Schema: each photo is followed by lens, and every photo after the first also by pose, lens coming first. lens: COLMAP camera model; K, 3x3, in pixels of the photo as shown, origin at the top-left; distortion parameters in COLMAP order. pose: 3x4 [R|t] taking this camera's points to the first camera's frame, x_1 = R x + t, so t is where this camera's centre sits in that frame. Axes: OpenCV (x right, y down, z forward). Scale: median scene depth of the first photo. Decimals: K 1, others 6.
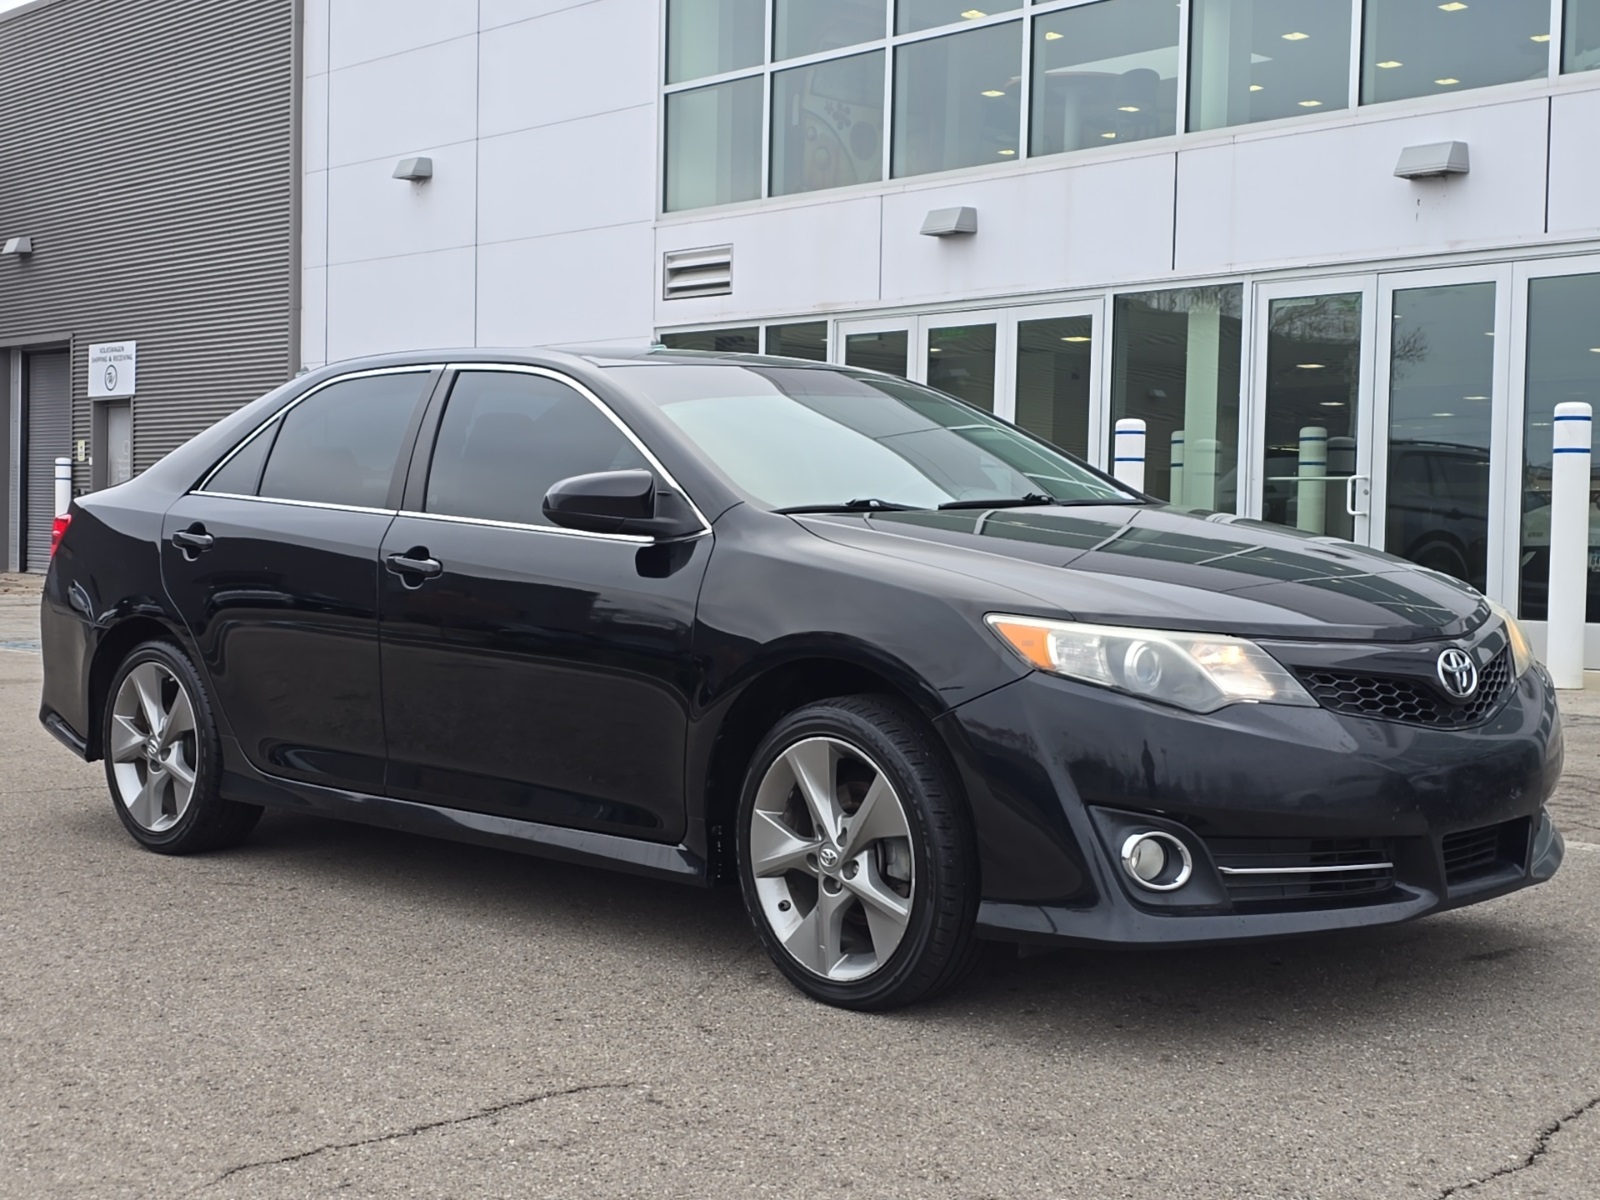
lens RADIAL K [[2182.9, 0, 800.0], [0, 2182.9, 600.0], [0, 0, 1]] dist [0.156192, -0.454696]
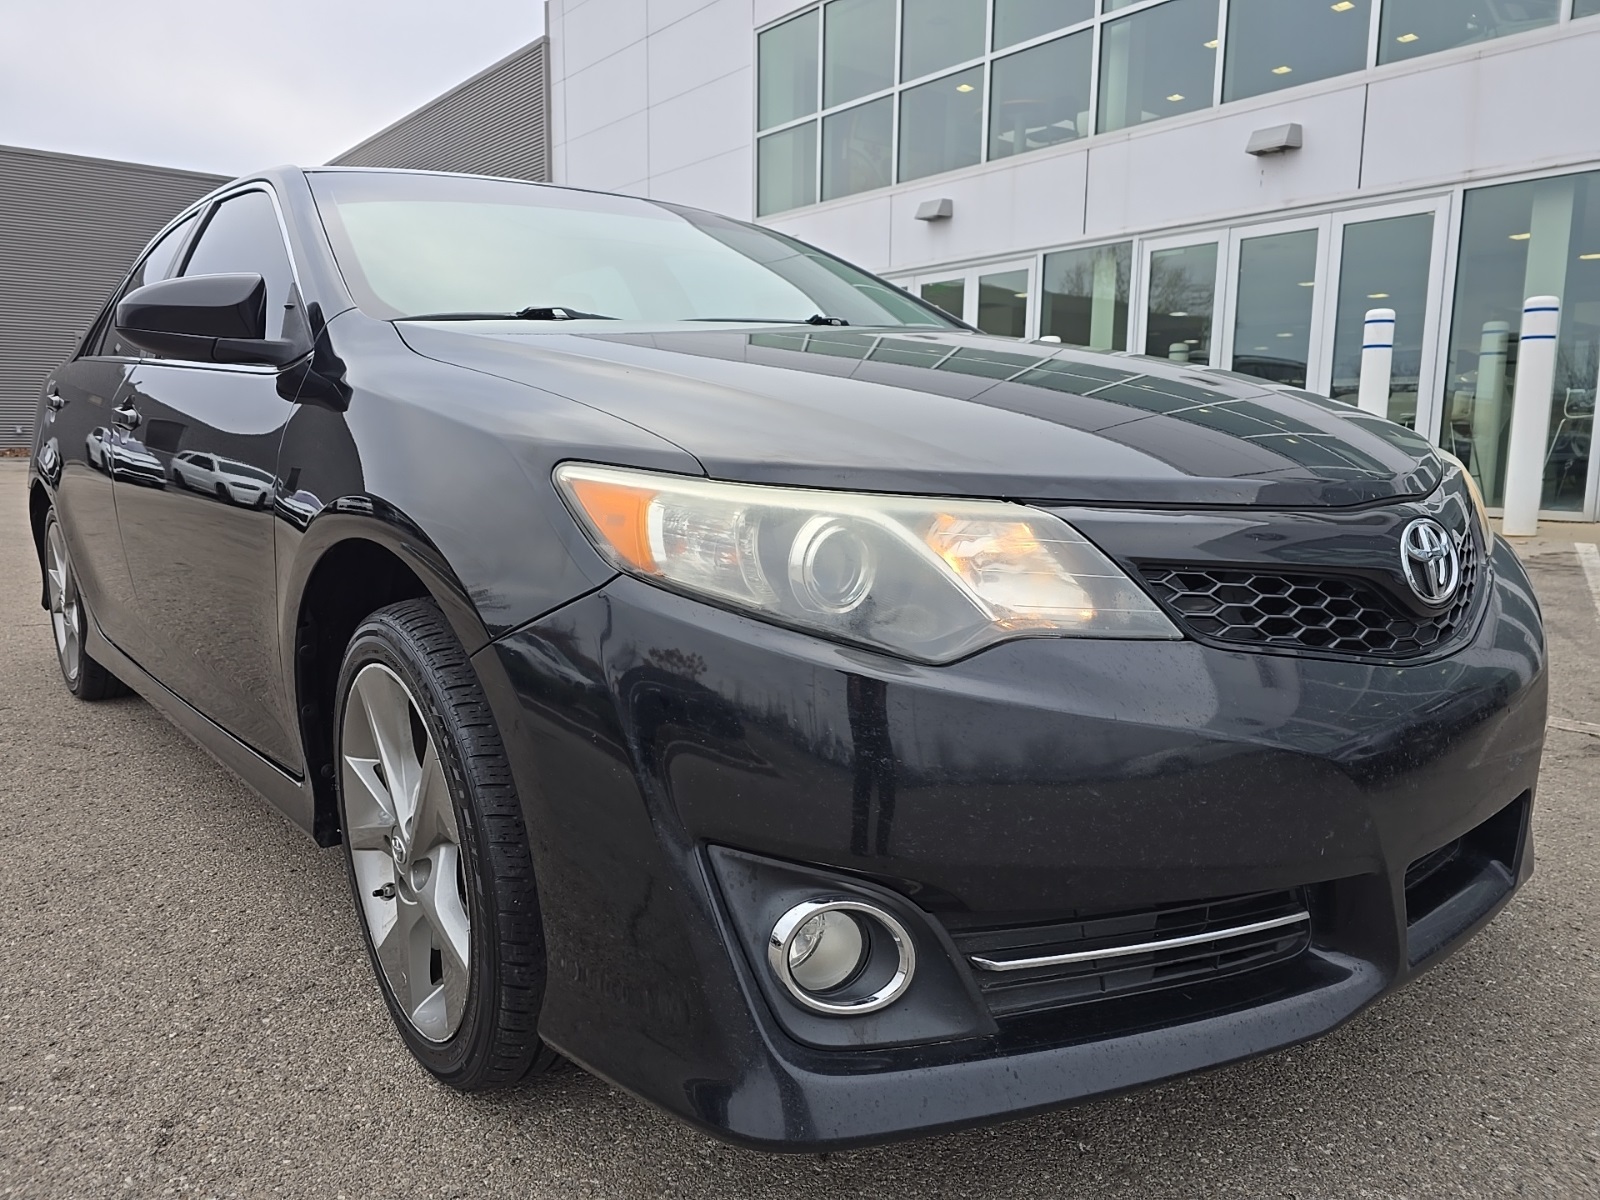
lens RADIAL K [[1129.8, 0, 800.0], [0, 1129.8, 600.0], [0, 0, 1]] dist [0.048948, -0.041068]
pose [[0.996107, 0.002317, -0.088123, 0.056265], [0.007809, 0.993404, 0.114398, 0.002739], [0.087807, -0.114640, 0.989519, 0.241301]]
